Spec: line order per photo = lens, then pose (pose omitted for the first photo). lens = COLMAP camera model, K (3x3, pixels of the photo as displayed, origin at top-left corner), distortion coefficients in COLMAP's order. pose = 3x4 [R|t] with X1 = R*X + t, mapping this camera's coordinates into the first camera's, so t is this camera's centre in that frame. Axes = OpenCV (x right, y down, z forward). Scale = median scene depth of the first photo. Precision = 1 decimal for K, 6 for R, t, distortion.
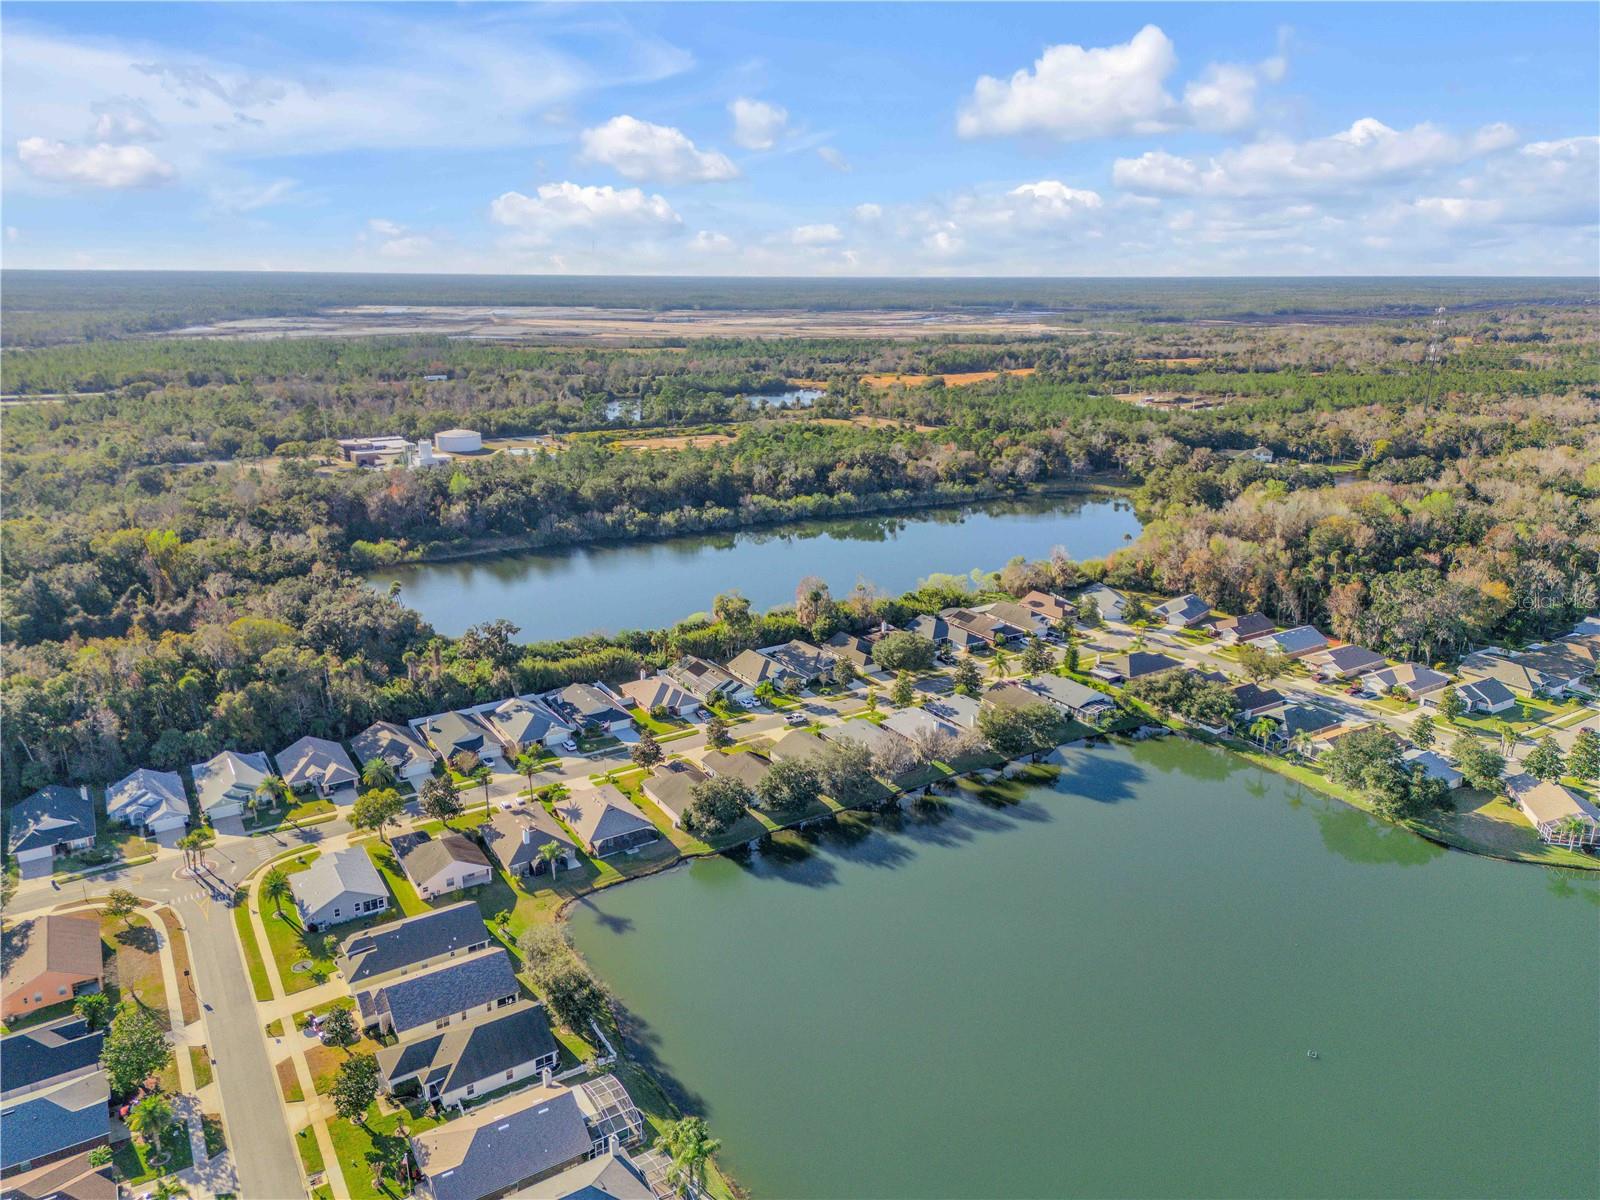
lens RADIAL K [[1133.5, 0, 759.7], [0, 1133.5, 611.0], [0, 0, 1]] dist [0.209558, -0.084873]
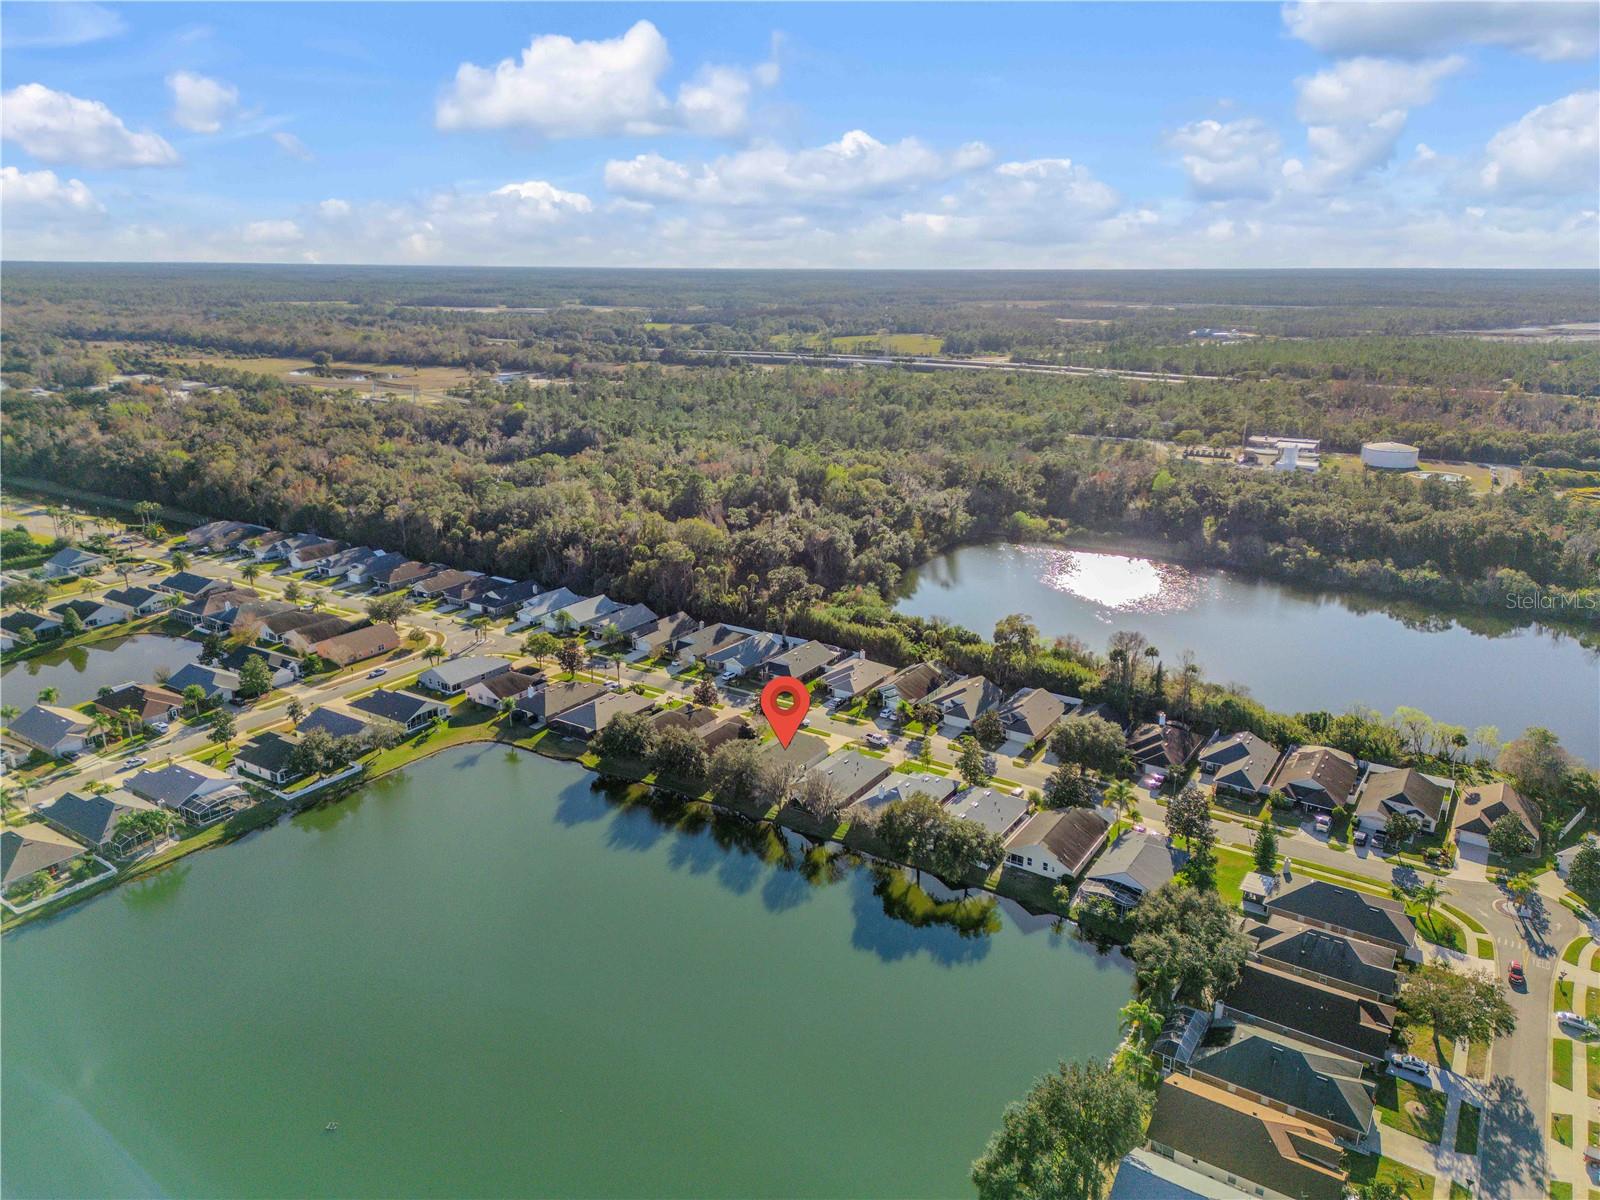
lens RADIAL K [[1117.8, 0, 800.0], [0, 1117.8, 600.0], [0, 0, 1]] dist [0.087136, -0.084133]
pose [[0.455663, 0.276193, -0.846220, 0.859553], [-0.271427, 0.948485, 0.163416, -0.170253], [0.847761, 0.155224, 0.507155, 0.518625]]
